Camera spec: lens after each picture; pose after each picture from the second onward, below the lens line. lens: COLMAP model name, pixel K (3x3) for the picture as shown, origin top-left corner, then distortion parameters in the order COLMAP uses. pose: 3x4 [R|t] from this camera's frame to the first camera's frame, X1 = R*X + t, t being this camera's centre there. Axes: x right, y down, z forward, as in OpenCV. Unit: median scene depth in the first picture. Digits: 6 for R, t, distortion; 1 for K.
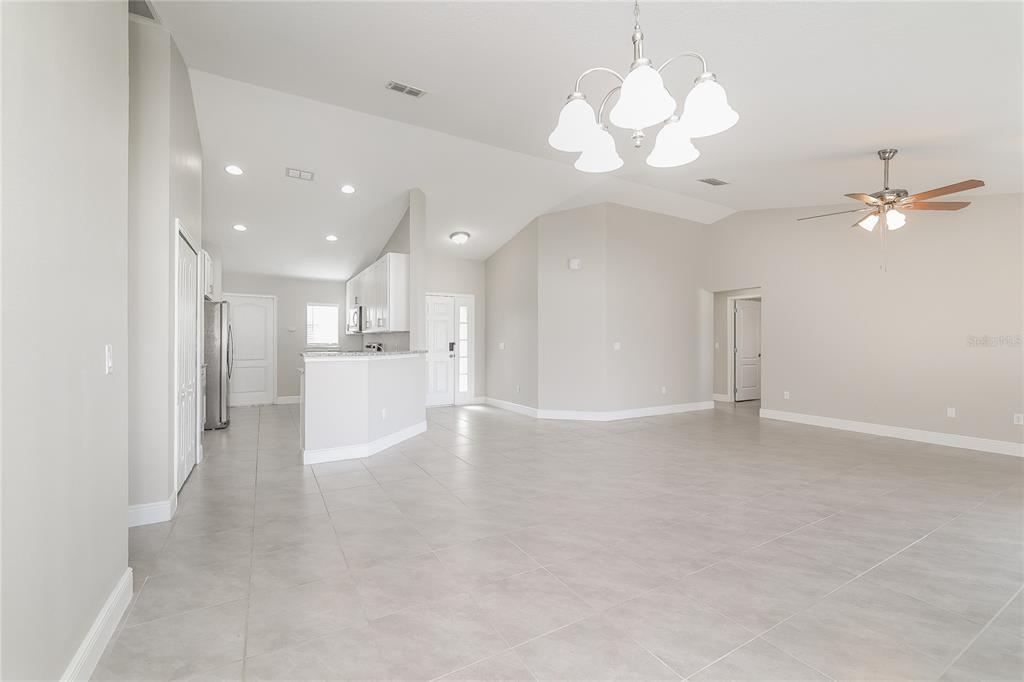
lens RADIAL K [[435.9, 0, 520.1], [0, 435.9, 336.4], [0, 0, 1]] dist [-0.003312, -0.000277]
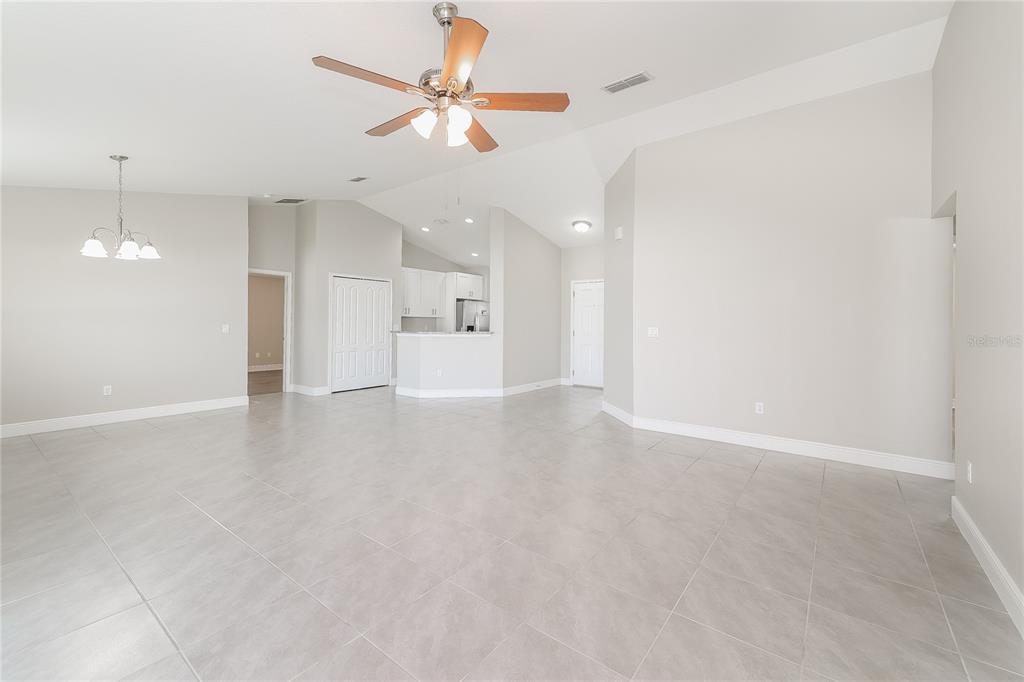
lens RADIAL K [[435.9, 0, 507.1], [0, 435.9, 322.8], [0, 0, 1]] dist [-0.003312, -0.000277]
pose [[0.364356, -0.004315, -0.931250, 0.997216], [-0.001306, 0.999986, -0.005144, 0.013728], [0.931259, 0.003091, 0.364345, 0.603933]]
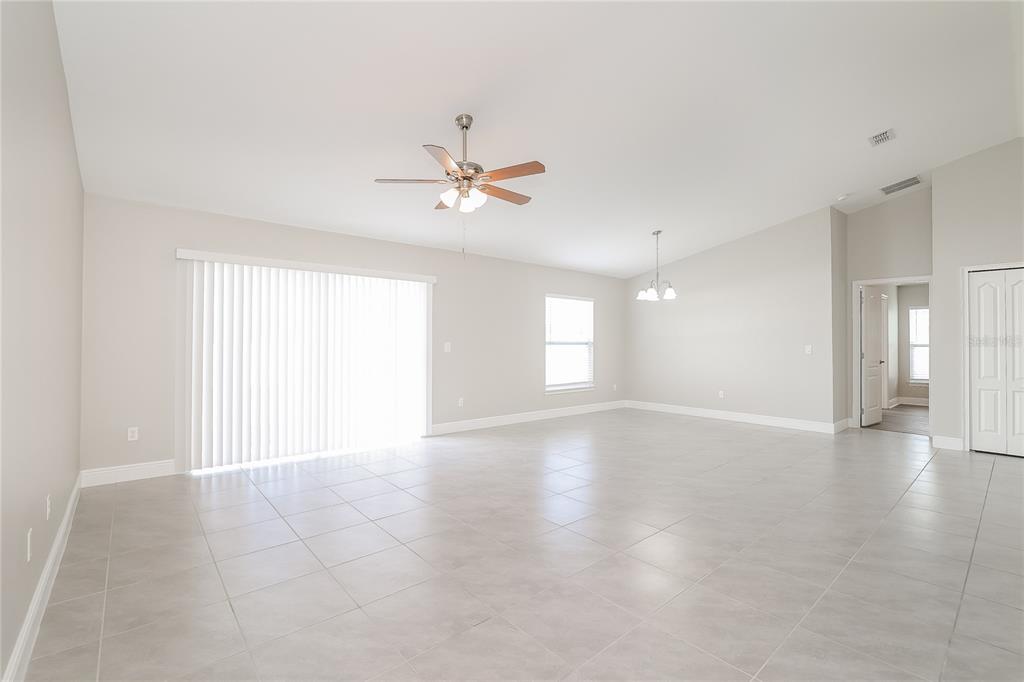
lens RADIAL K [[435.9, 0, 502.2], [0, 435.9, 340.5], [0, 0, 1]] dist [-0.003312, -0.000277]
pose [[-0.985271, -0.007012, -0.170854, 0.636908], [-0.005258, 0.999929, -0.010713, 0.016662], [0.170917, -0.009657, -0.985238, 1.282187]]
